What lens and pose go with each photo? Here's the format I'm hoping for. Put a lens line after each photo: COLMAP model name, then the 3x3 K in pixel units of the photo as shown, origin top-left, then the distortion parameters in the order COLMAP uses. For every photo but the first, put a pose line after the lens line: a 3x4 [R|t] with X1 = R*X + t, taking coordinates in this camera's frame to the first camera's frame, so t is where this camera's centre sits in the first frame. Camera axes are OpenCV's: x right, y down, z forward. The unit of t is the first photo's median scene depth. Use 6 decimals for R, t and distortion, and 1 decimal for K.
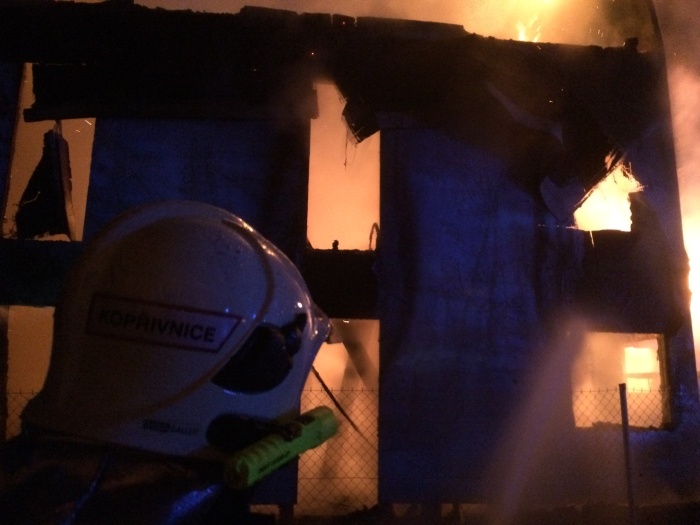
lens RADIAL K [[598.1, 0, 364.6], [0, 598.1, 263.7], [0, 0, 1]] dist [0.104609, -0.169120]
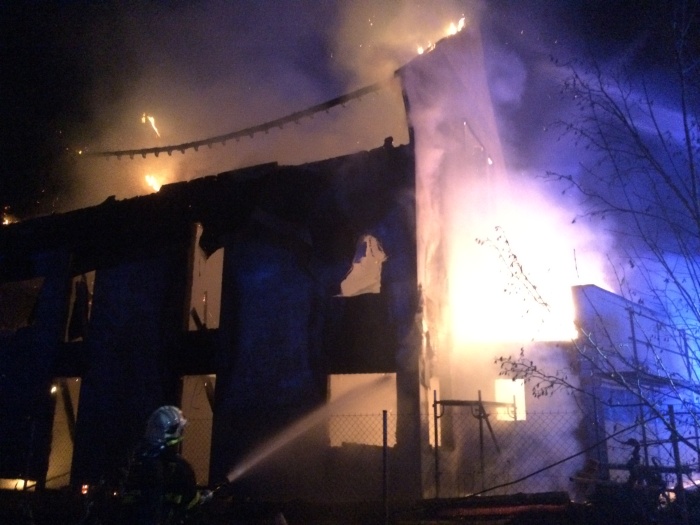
lens RADIAL K [[598.1, 0, 364.6], [0, 598.1, 263.7], [0, 0, 1]] dist [0.104609, -0.169120]
pose [[0.856118, -0.136402, -0.498454, 1.089672], [0.130305, 0.990350, -0.047204, -0.060318], [0.500083, -0.024539, 0.865630, -0.137716]]
